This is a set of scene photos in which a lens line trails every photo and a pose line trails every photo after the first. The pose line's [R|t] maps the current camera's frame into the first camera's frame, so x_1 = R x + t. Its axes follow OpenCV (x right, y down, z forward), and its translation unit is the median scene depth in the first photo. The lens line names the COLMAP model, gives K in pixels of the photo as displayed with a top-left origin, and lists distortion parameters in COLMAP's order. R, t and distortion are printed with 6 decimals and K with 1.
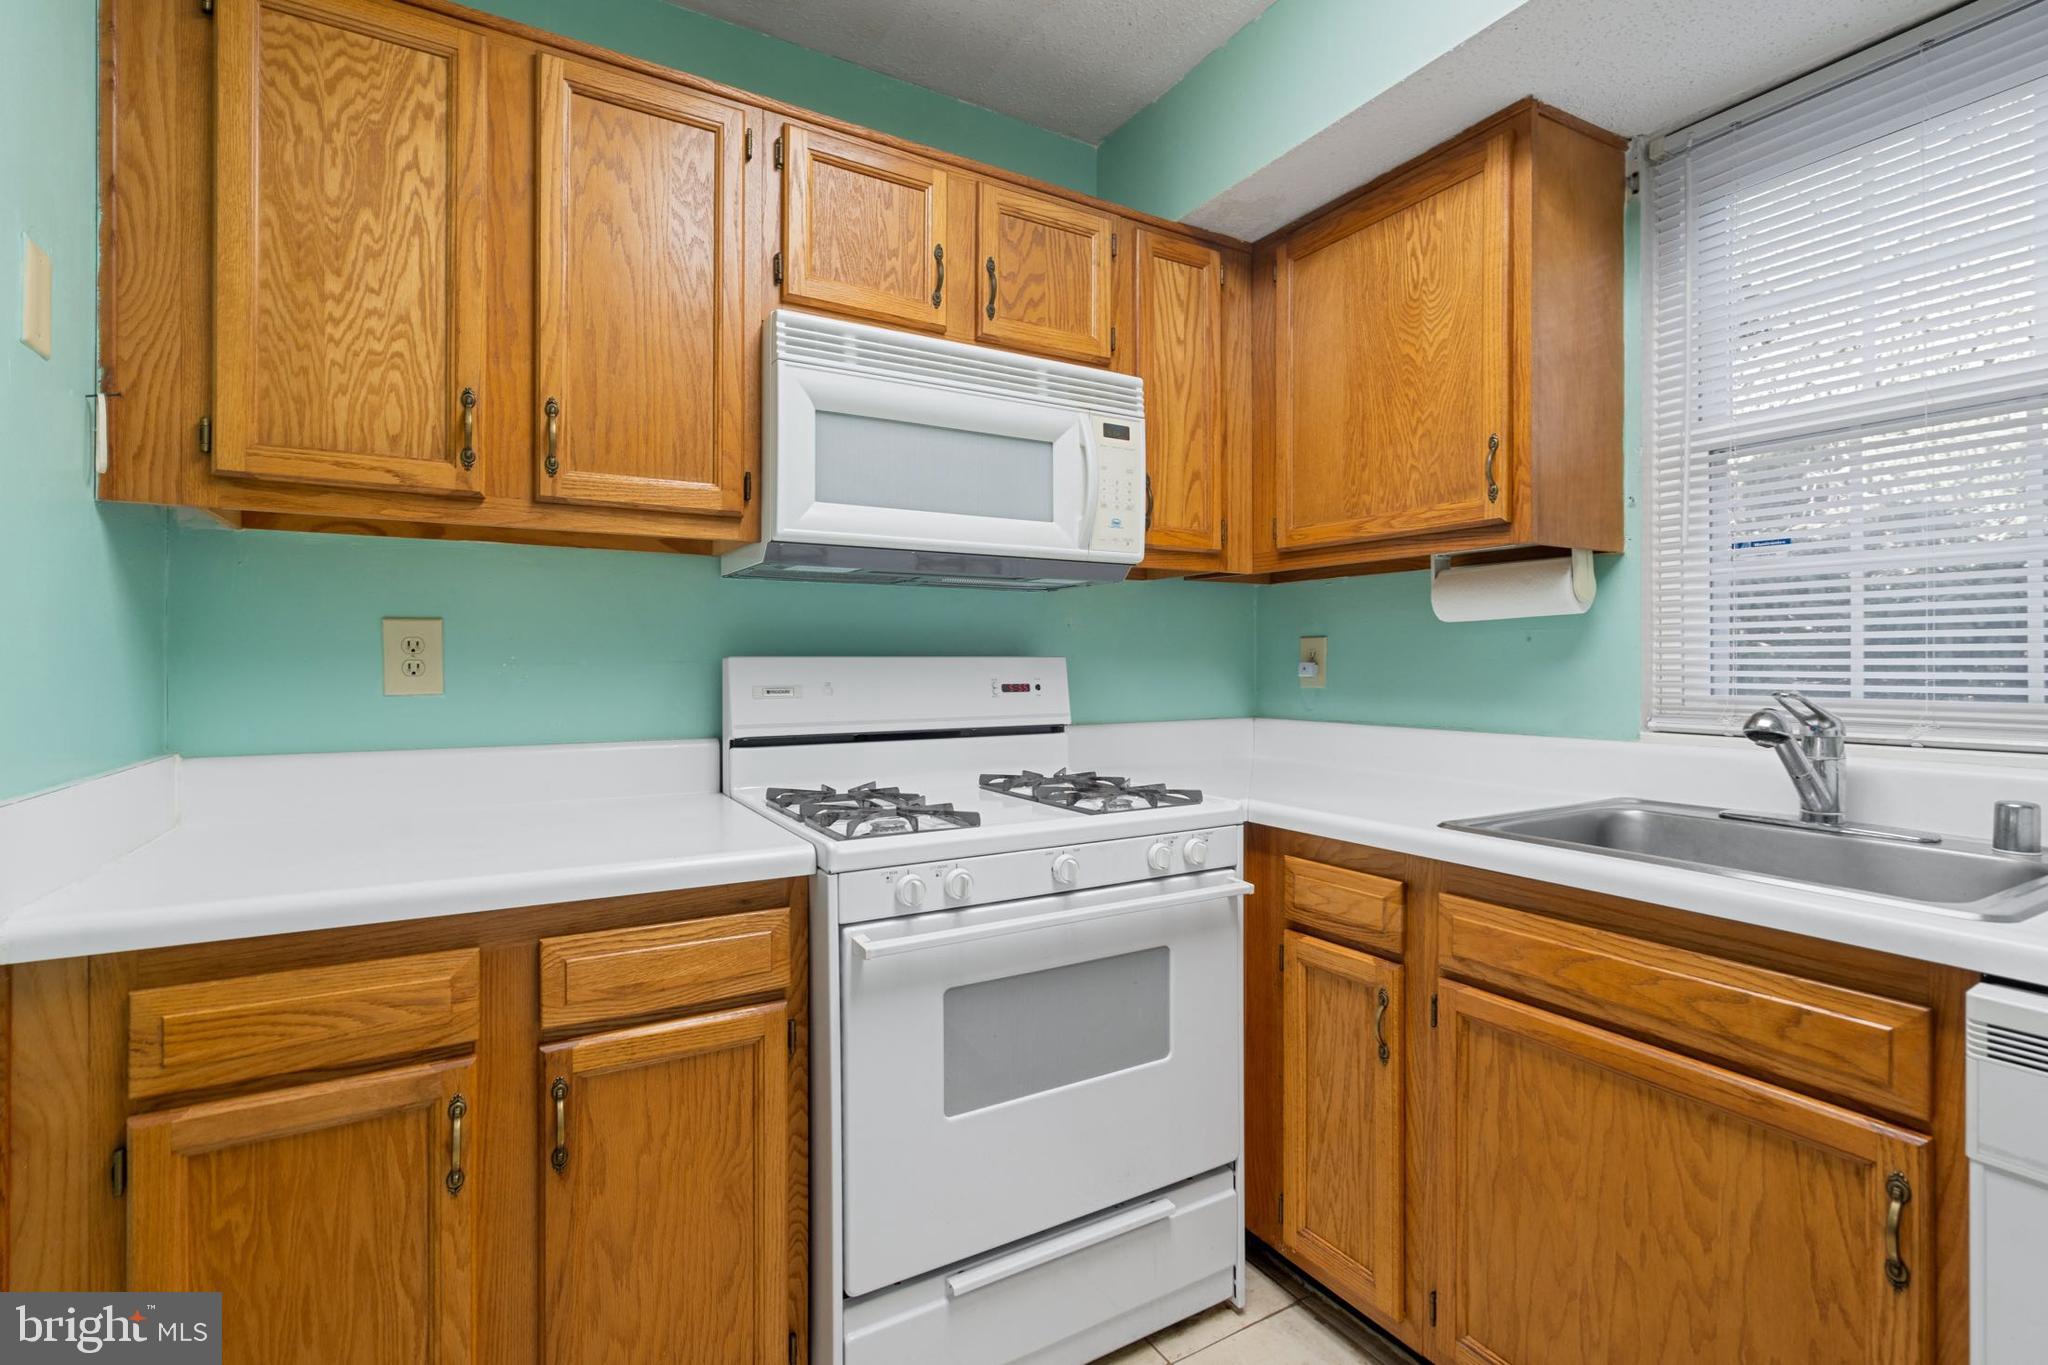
lens RADIAL K [[926.2, 0, 1023.9], [0, 926.2, 663.4], [0, 0, 1]] dist [-0.007637, 0.004032]
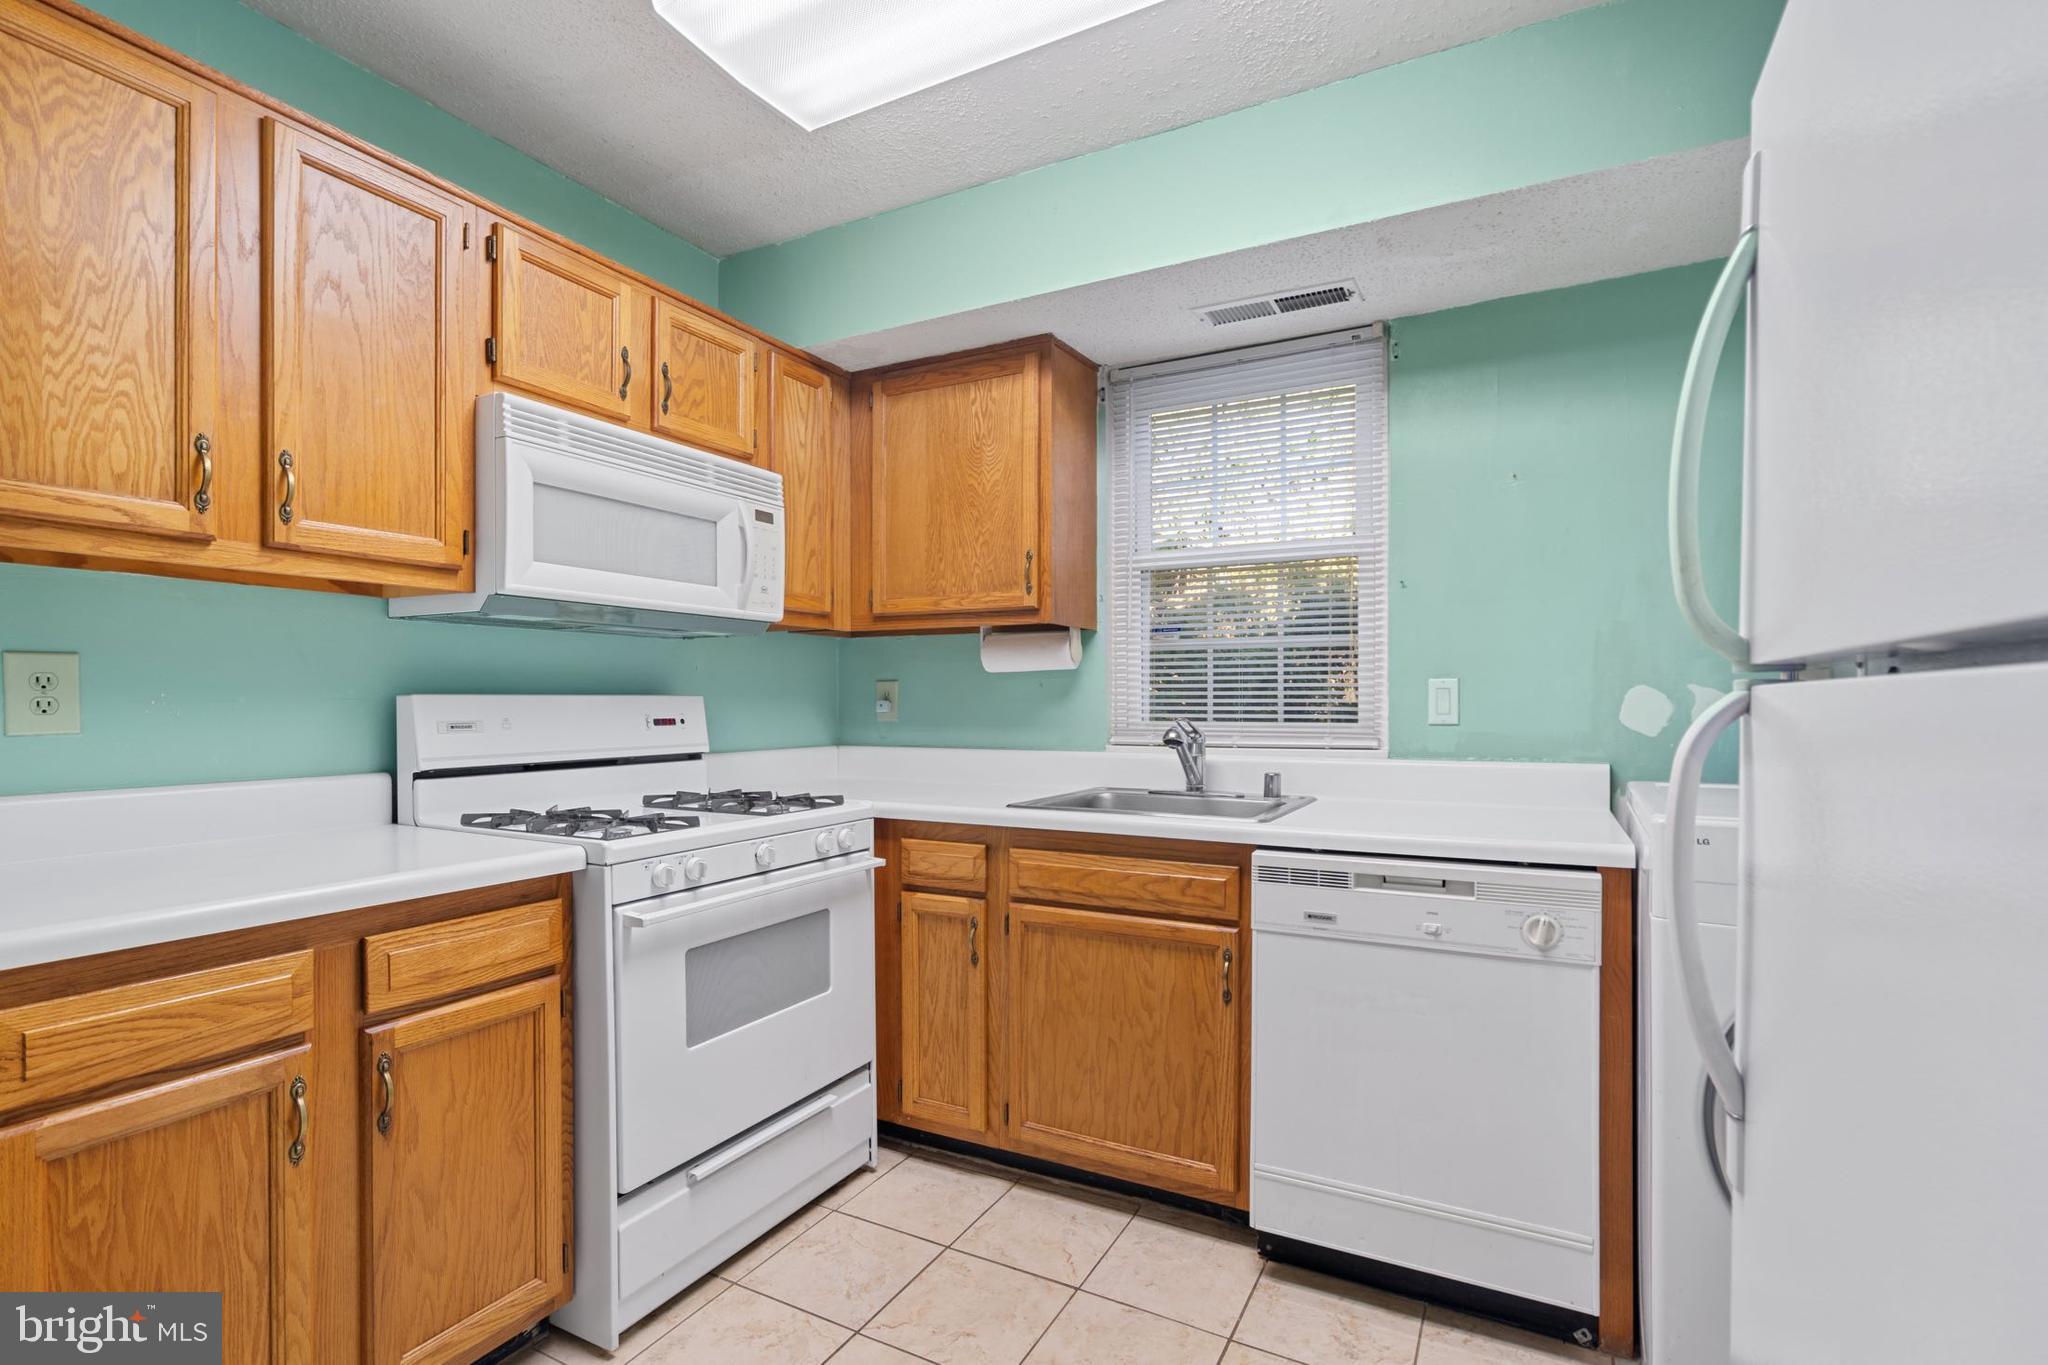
lens RADIAL K [[926.2, 0, 1029.6], [0, 926.2, 706.0], [0, 0, 1]] dist [-0.007637, 0.004032]
pose [[0.851418, -0.002496, 0.524481, -0.340061], [-0.000206, 0.999987, 0.005093, 0.000197], [-0.524487, -0.004445, 0.851407, -0.347824]]
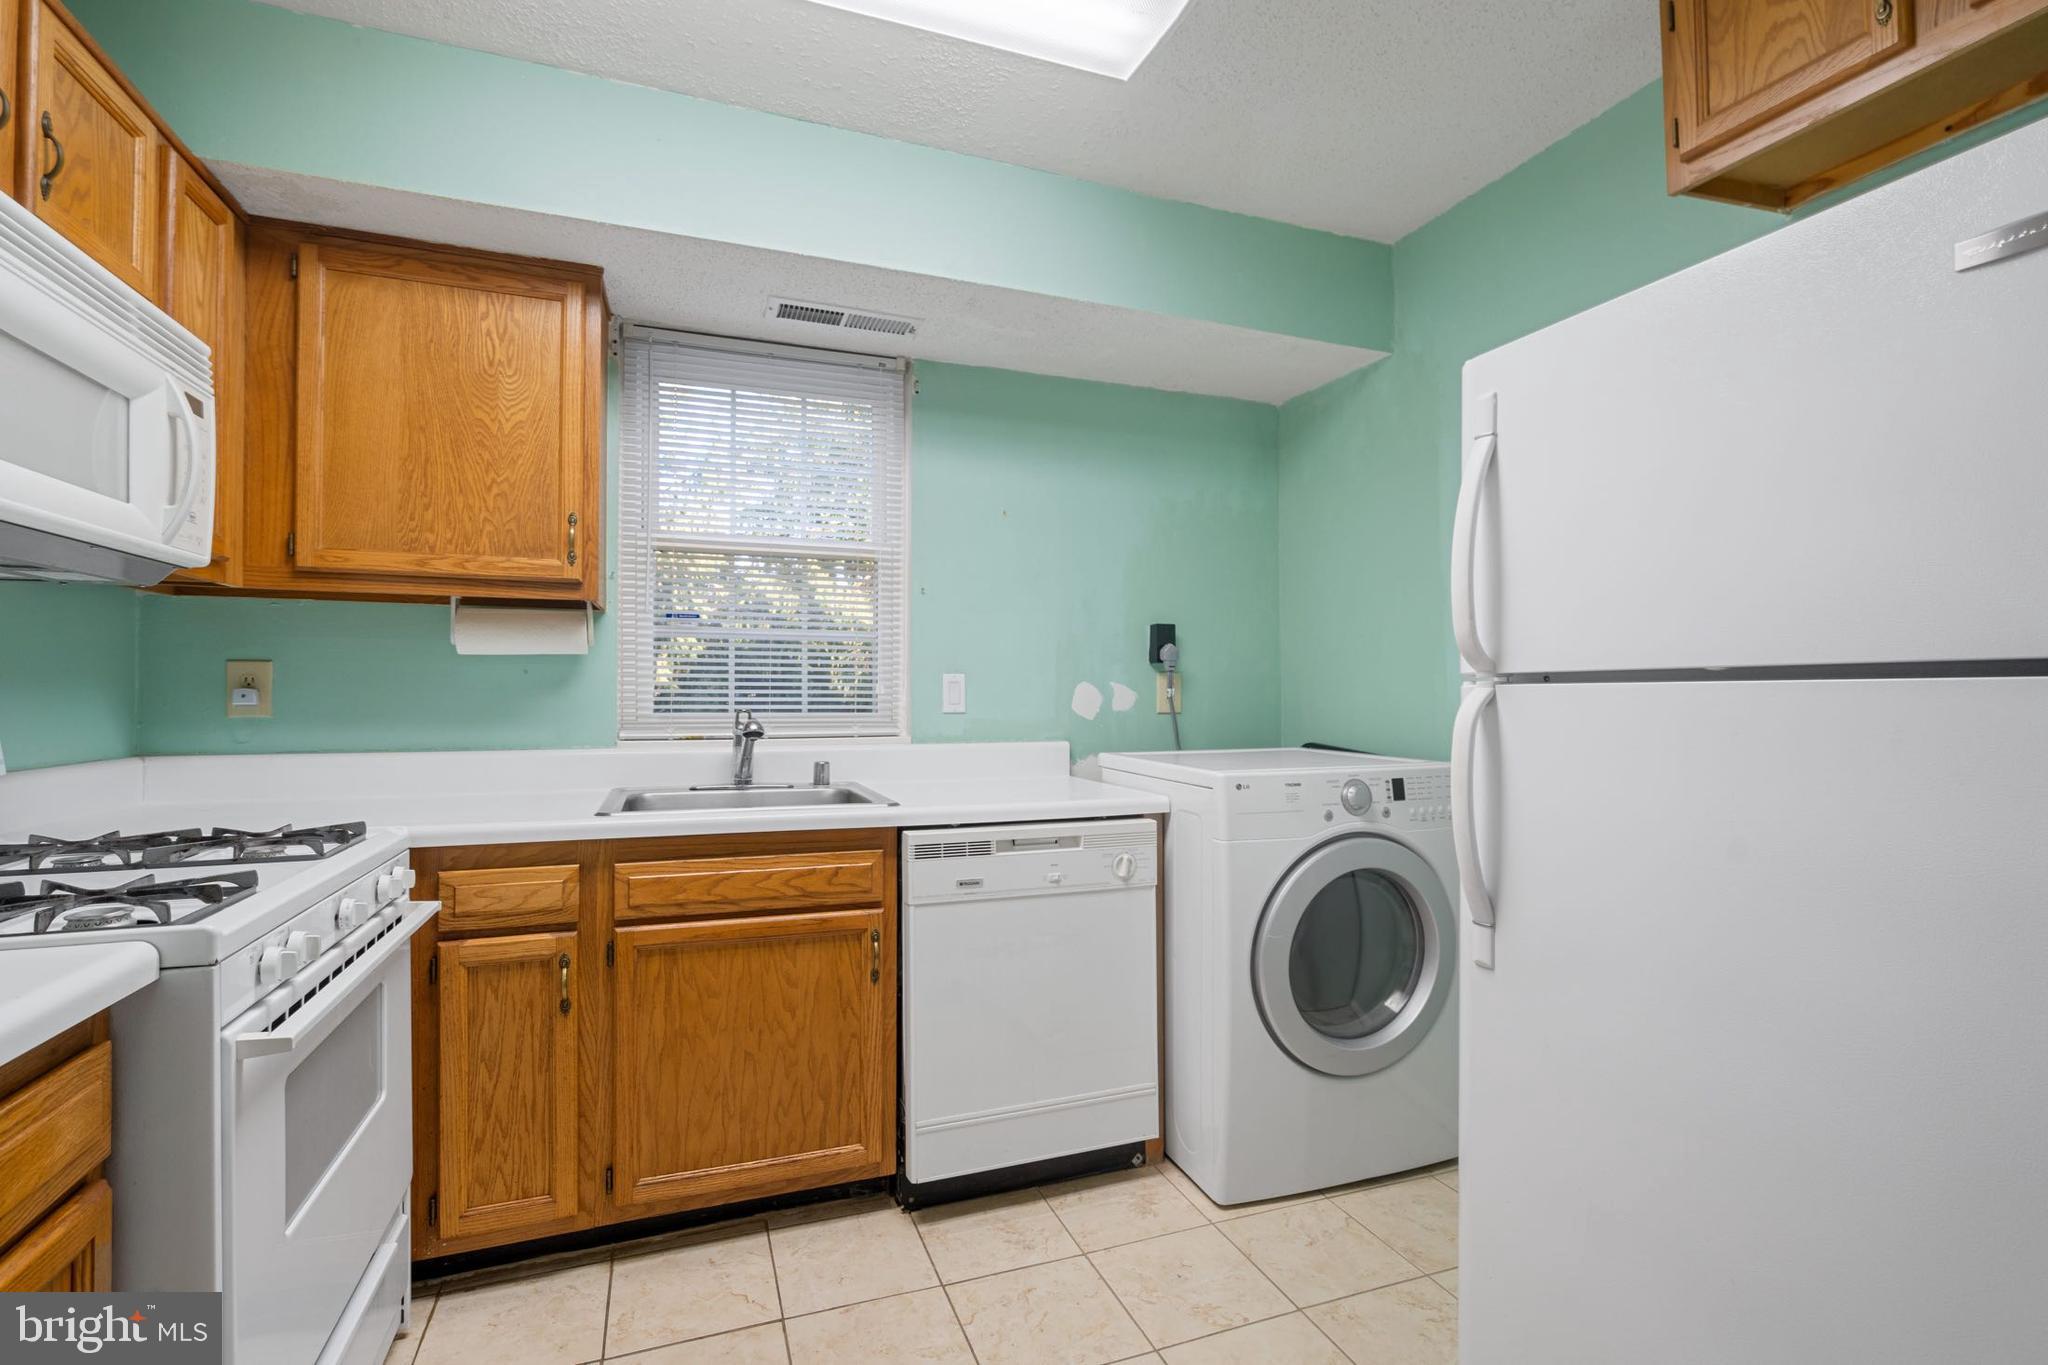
lens RADIAL K [[926.2, 0, 995.5], [0, 926.2, 683.1], [0, 0, 1]] dist [-0.007637, 0.004032]
pose [[0.195664, 0.011664, 0.980602, -0.746650], [-0.003602, 0.999931, -0.011176, 0.000880], [-0.980664, -0.001346, 0.195692, 0.201931]]
